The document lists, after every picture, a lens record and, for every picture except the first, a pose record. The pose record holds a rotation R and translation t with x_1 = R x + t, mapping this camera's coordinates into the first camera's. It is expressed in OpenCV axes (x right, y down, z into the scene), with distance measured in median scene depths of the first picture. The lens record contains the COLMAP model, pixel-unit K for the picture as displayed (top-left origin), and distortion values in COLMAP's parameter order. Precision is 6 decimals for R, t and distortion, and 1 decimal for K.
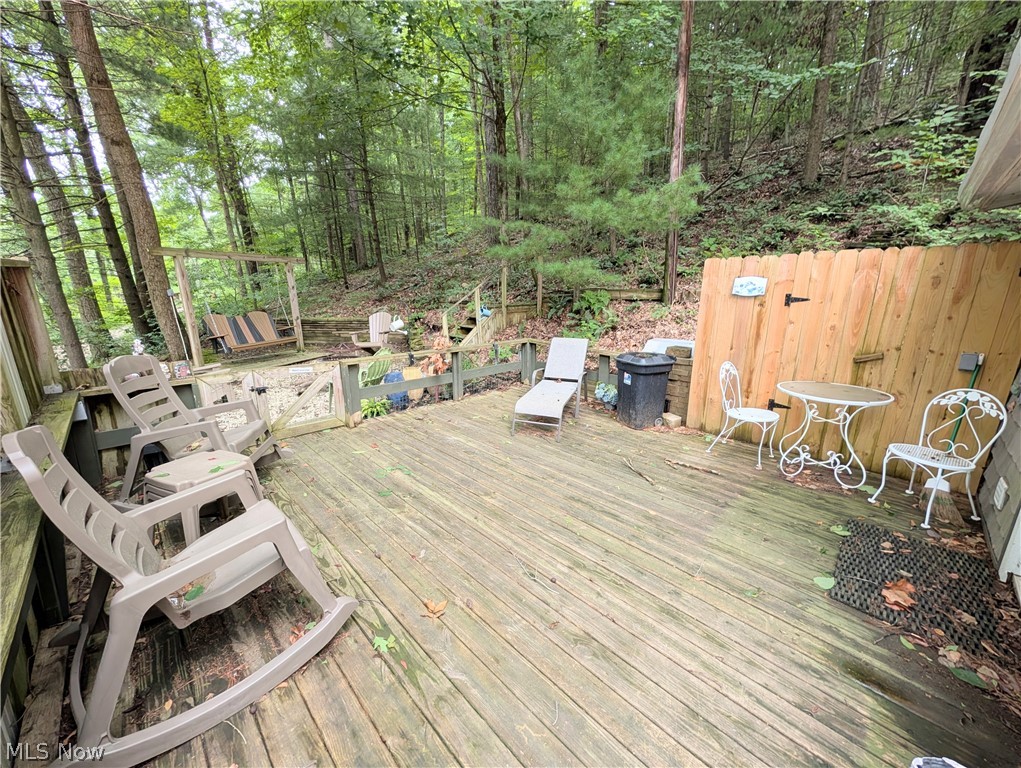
lens RADIAL K [[393.0, 0, 507.6], [0, 393.0, 387.0], [0, 0, 1]] dist [0.000980, 0.000261]
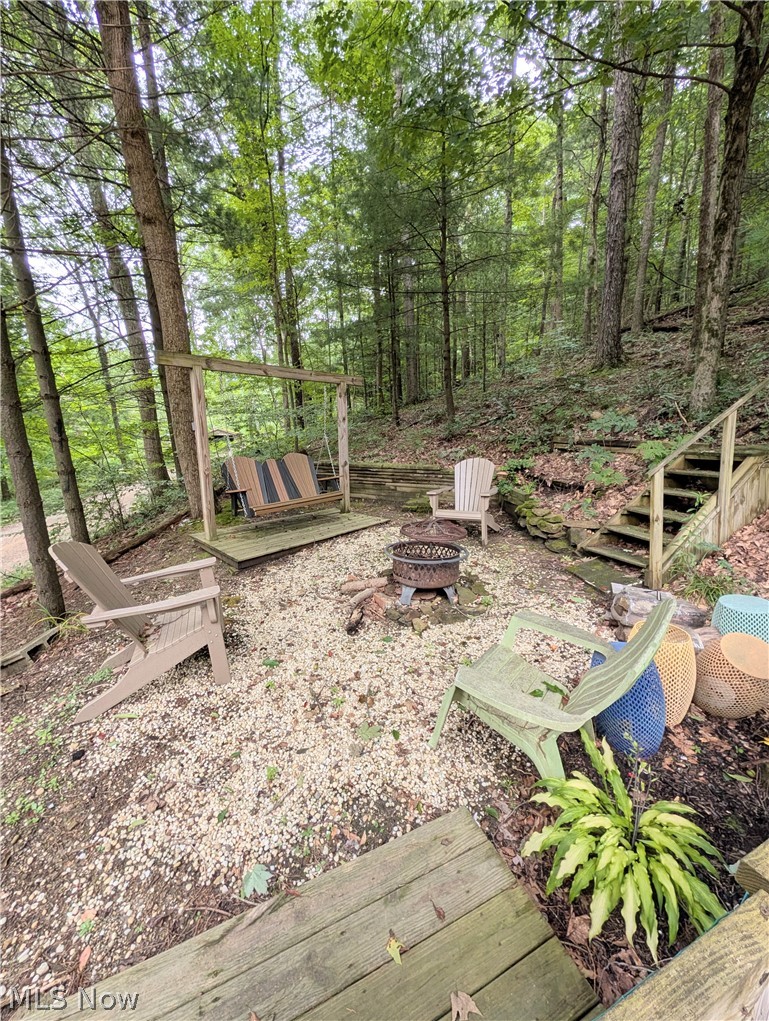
lens RADIAL K [[393.0, 0, 382.3], [0, 393.0, 508.7], [0, 0, 1]] dist [0.000980, 0.000261]
pose [[0.936745, 0.064669, -0.343987, -0.221204], [-0.081393, 0.996089, -0.034388, -0.074645], [0.340418, 0.060211, 0.938344, 0.361781]]
